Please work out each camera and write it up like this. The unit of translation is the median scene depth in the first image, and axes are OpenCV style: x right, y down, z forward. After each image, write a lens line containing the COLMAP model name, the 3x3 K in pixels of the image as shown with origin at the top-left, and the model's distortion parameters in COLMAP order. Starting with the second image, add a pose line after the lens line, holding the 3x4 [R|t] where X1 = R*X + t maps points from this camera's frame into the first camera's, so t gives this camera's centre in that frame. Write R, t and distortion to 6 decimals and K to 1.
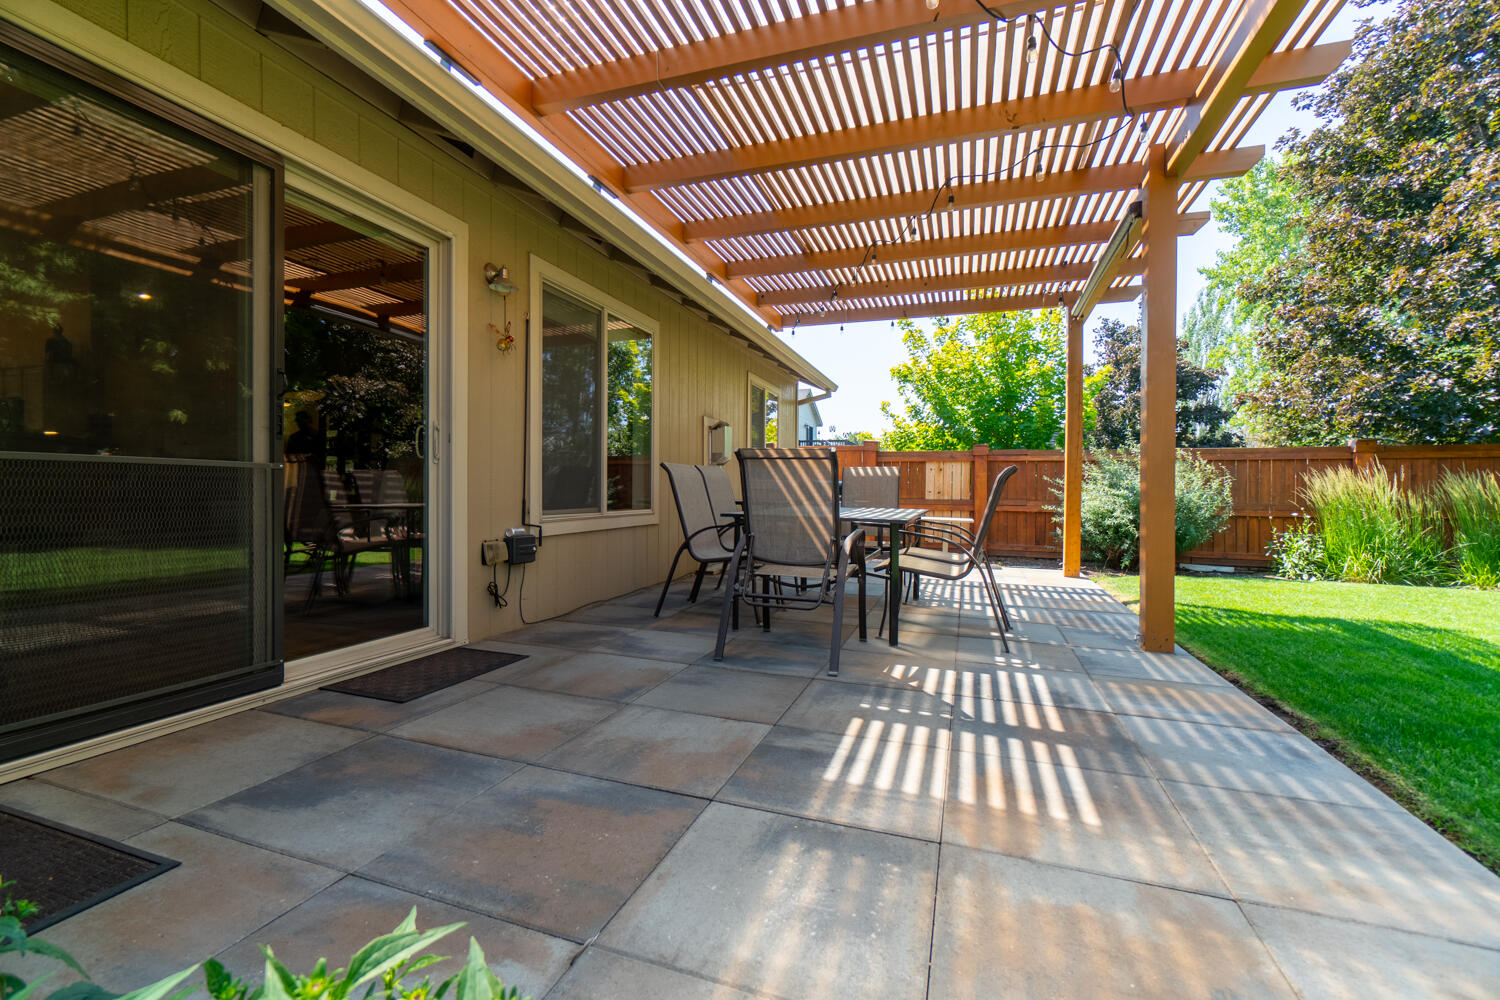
lens RADIAL K [[642.6, 0, 751.8], [0, 642.6, 499.7], [0, 0, 1]] dist [-0.004551, 0.001574]
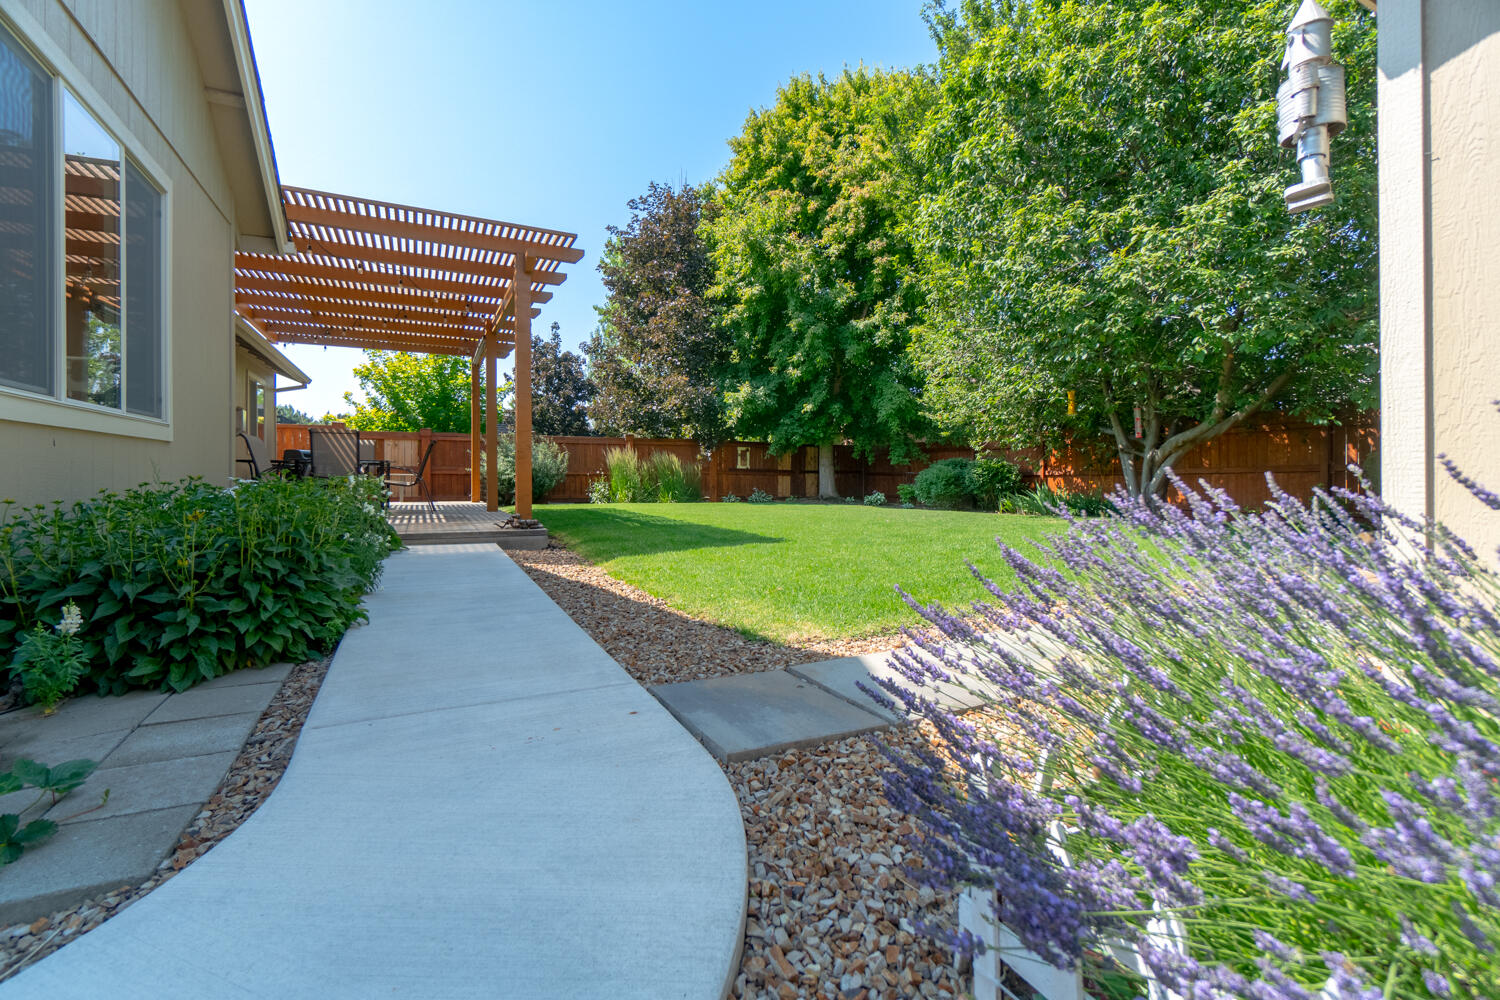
lens RADIAL K [[642.6, 0, 748.2], [0, 642.6, 467.4], [0, 0, 1]] dist [-0.004551, 0.001574]
pose [[0.677429, -0.009305, 0.735530, -0.220959], [0.013874, 0.999904, -0.000128, 0.012764], [-0.735458, 0.010292, 0.677492, -0.525613]]
